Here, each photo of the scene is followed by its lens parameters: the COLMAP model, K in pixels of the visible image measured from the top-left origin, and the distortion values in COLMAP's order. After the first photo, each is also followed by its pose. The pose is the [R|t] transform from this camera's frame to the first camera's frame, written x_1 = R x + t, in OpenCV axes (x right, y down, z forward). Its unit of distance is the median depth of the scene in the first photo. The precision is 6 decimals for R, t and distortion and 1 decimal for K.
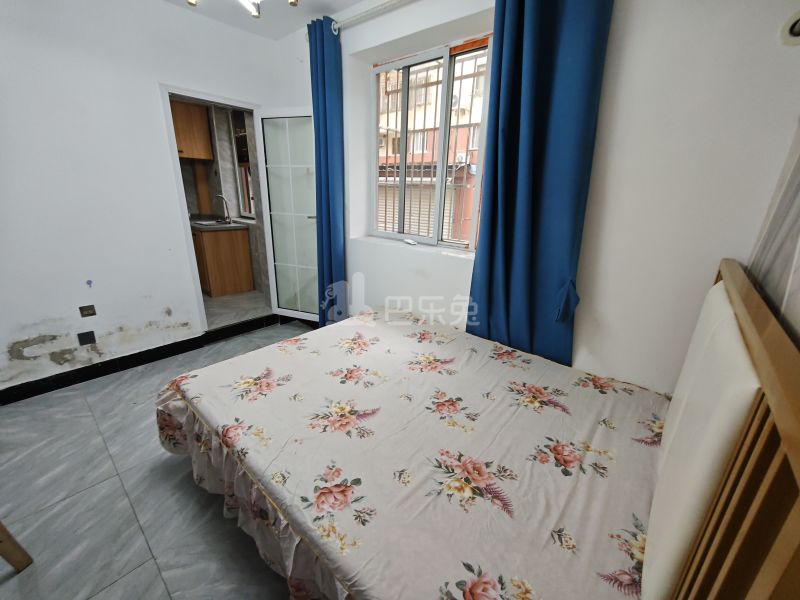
lens RADIAL K [[333.4, 0, 400.6], [0, 333.4, 302.6], [0, 0, 1]] dist [-0.010230, 0.008628]
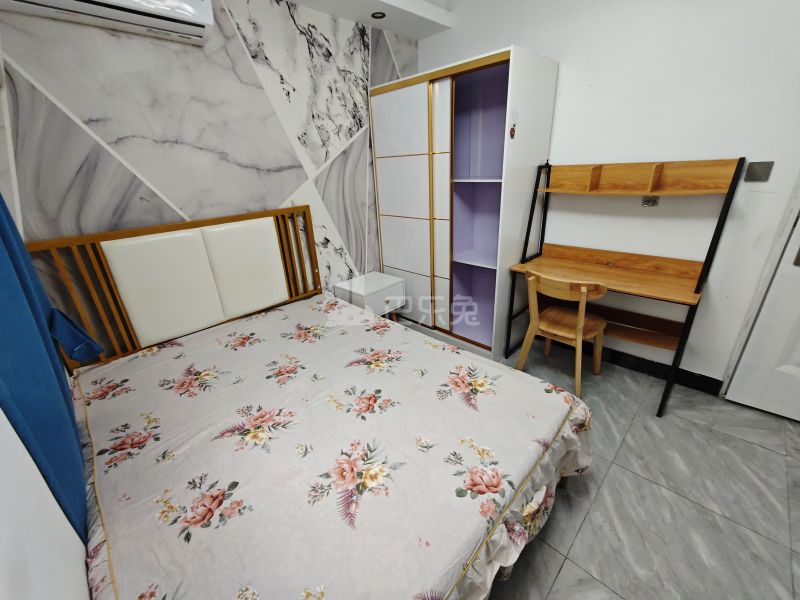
lens RADIAL K [[333.4, 0, 400.6], [0, 333.4, 302.6], [0, 0, 1]] dist [-0.010230, 0.008628]
pose [[-0.997559, -0.010354, 0.069057, -0.308589], [0.037767, 0.751824, 0.658281, -0.562012], [-0.058734, 0.659283, -0.749598, 1.593452]]
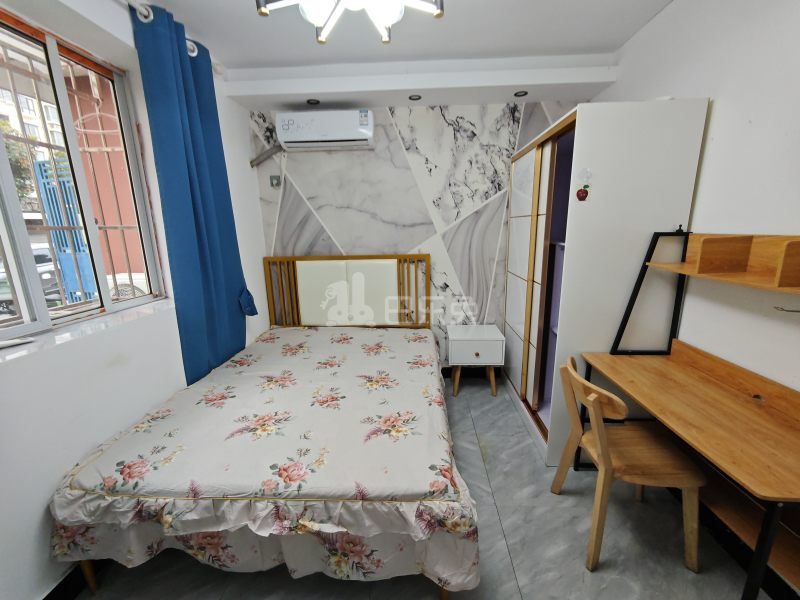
lens RADIAL K [[333.4, 0, 400.6], [0, 333.4, 302.6], [0, 0, 1]] dist [-0.010230, 0.008628]
pose [[-0.616034, -0.193748, 0.763520, -1.155778], [0.249879, 0.871154, 0.422671, -0.499466], [-0.747036, 0.451167, -0.488248, 1.328959]]
